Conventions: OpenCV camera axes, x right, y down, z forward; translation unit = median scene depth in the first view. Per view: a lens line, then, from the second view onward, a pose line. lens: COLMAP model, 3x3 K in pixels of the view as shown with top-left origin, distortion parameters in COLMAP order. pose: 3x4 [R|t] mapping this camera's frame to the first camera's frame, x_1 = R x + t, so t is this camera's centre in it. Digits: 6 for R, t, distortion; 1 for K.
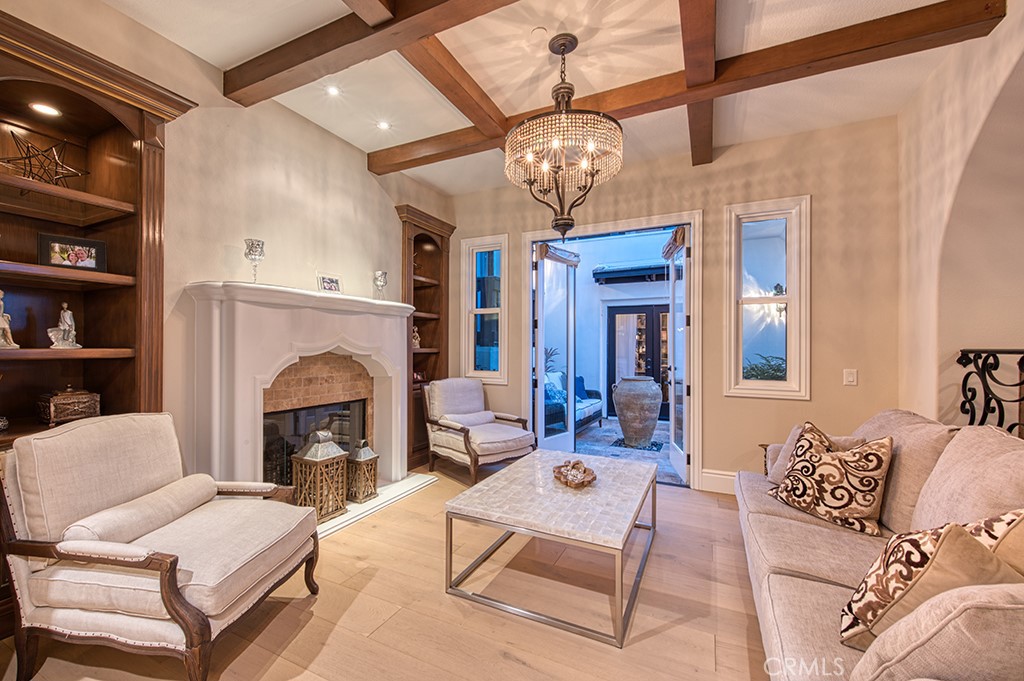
lens RADIAL K [[426.6, 0, 508.5], [0, 426.6, 340.7], [0, 0, 1]] dist [0.000038, -0.000931]
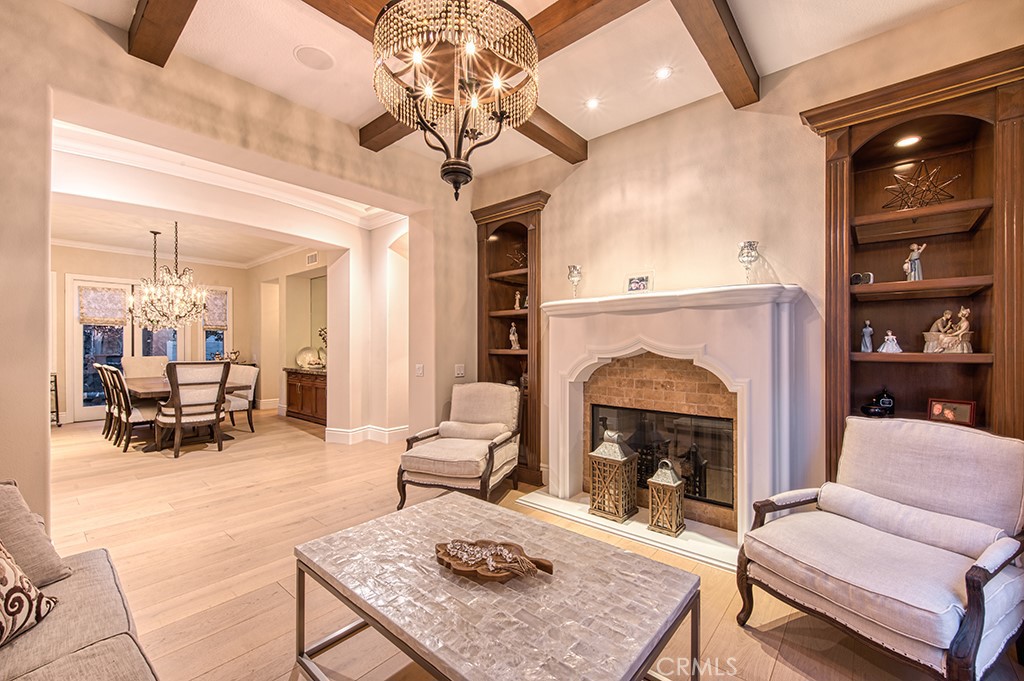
lens RADIAL K [[426.6, 0, 511.4], [0, 426.6, 346.8], [0, 0, 1]] dist [0.000038, -0.000931]
pose [[-0.289184, -0.002369, -0.957271, 0.575982], [0.005429, 0.999977, -0.004115, 0.011484], [0.957258, -0.006387, -0.289164, 0.998068]]
